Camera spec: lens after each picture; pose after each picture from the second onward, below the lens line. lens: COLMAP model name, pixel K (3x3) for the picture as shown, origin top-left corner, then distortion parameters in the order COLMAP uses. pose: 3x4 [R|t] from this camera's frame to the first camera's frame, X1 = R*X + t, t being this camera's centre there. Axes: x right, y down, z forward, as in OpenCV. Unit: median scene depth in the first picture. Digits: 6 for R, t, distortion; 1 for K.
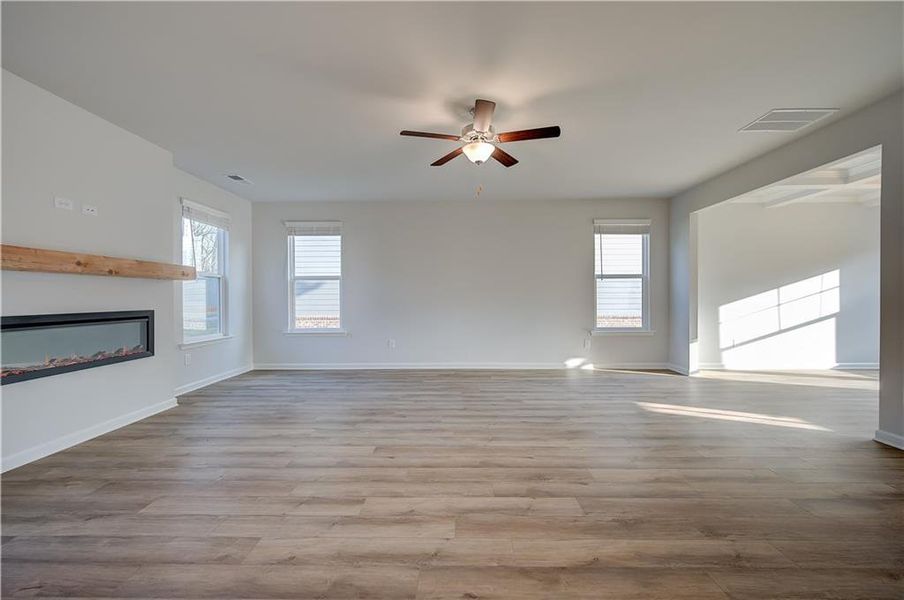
lens RADIAL K [[361.6, 0, 454.4], [0, 361.6, 299.2], [0, 0, 1]] dist [0.003405, -0.000662]
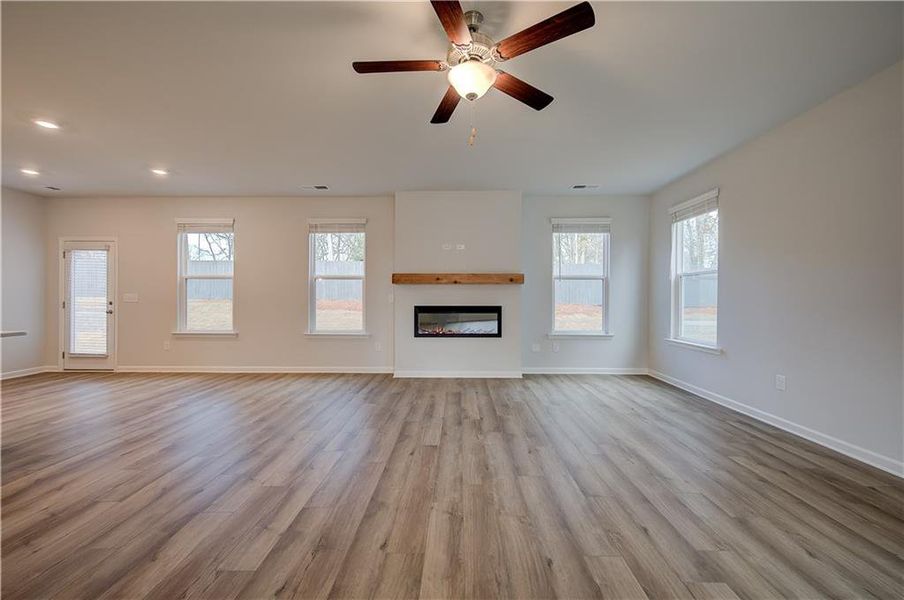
lens RADIAL K [[361.6, 0, 454.4], [0, 361.6, 299.2], [0, 0, 1]] dist [0.003405, -0.000662]
pose [[0.001301, 0.009890, -0.999950, 0.706833], [-0.009260, 0.999908, 0.009877, -0.010629], [0.999956, 0.009247, 0.001393, 0.927791]]
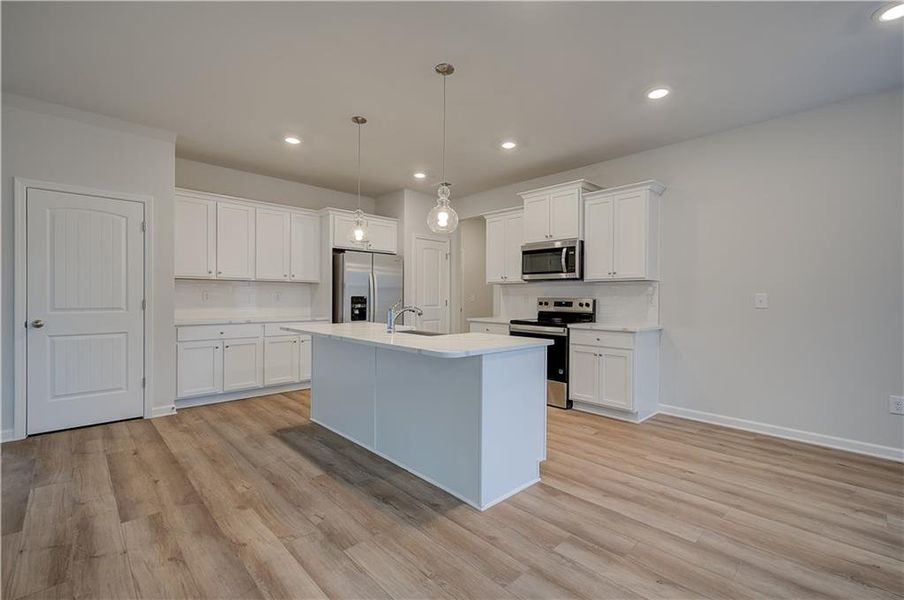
lens RADIAL K [[400.0, 0, 453.9], [0, 400.0, 298.5], [0, 0, 1]] dist [0.004071, 0.000072]
pose [[-0.702949, -0.002038, 0.711237, -0.667589], [0.001635, 0.999989, 0.004481, 0.002526], [-0.711238, 0.004312, -0.702938, 0.283770]]
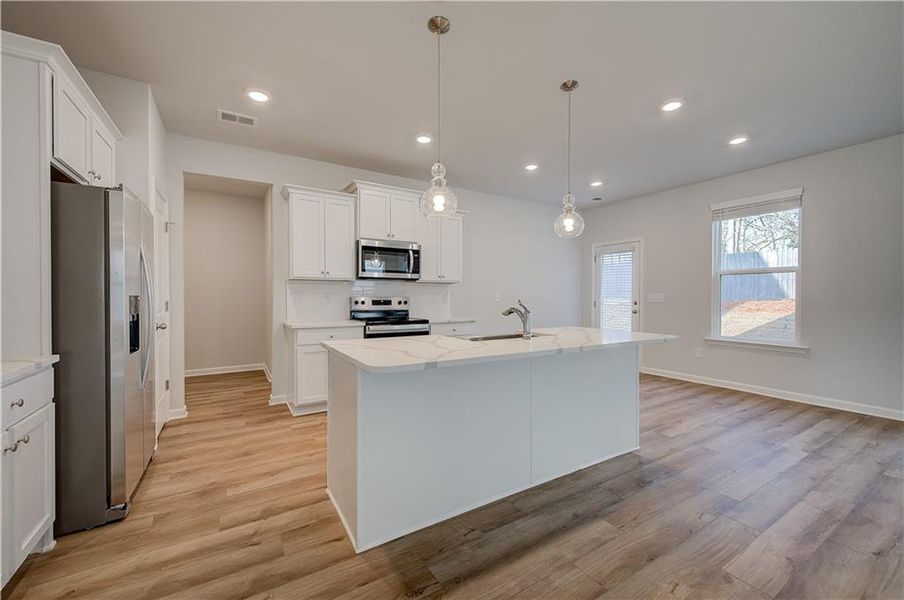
lens RADIAL K [[361.6, 0, 454.4], [0, 361.6, 299.2], [0, 0, 1]] dist [0.003405, -0.000662]
pose [[-0.841288, 0.007855, -0.540529, 0.647505], [-0.000849, 0.999874, 0.015852, -0.005030], [0.540586, 0.013795, -0.841176, 0.259184]]
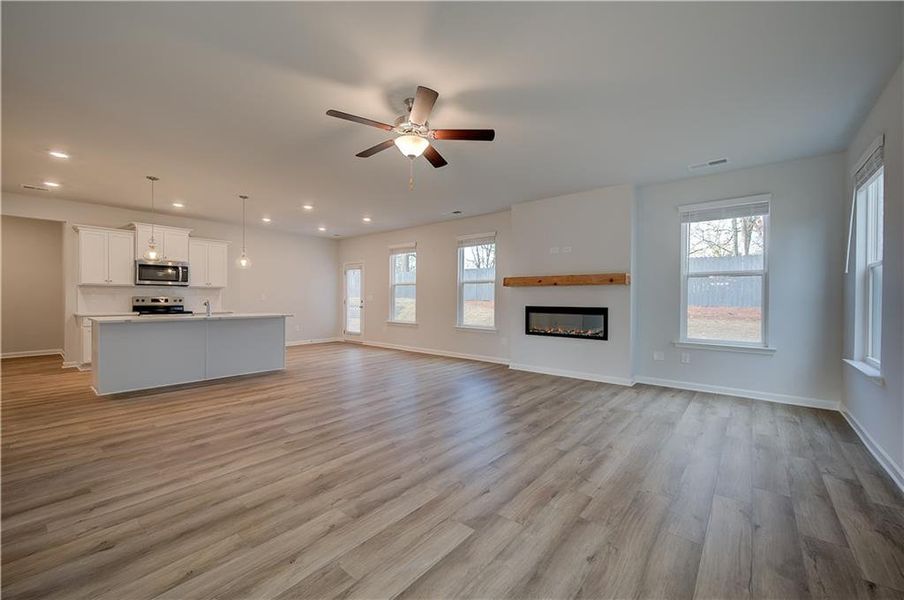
lens RADIAL K [[361.6, 0, 454.4], [0, 361.6, 299.2], [0, 0, 1]] dist [0.003405, -0.000662]
pose [[-0.623883, 0.003836, -0.781509, 0.709186], [-0.008040, 0.999904, 0.011327, -0.014739], [0.781477, 0.013350, -0.623792, 1.612154]]
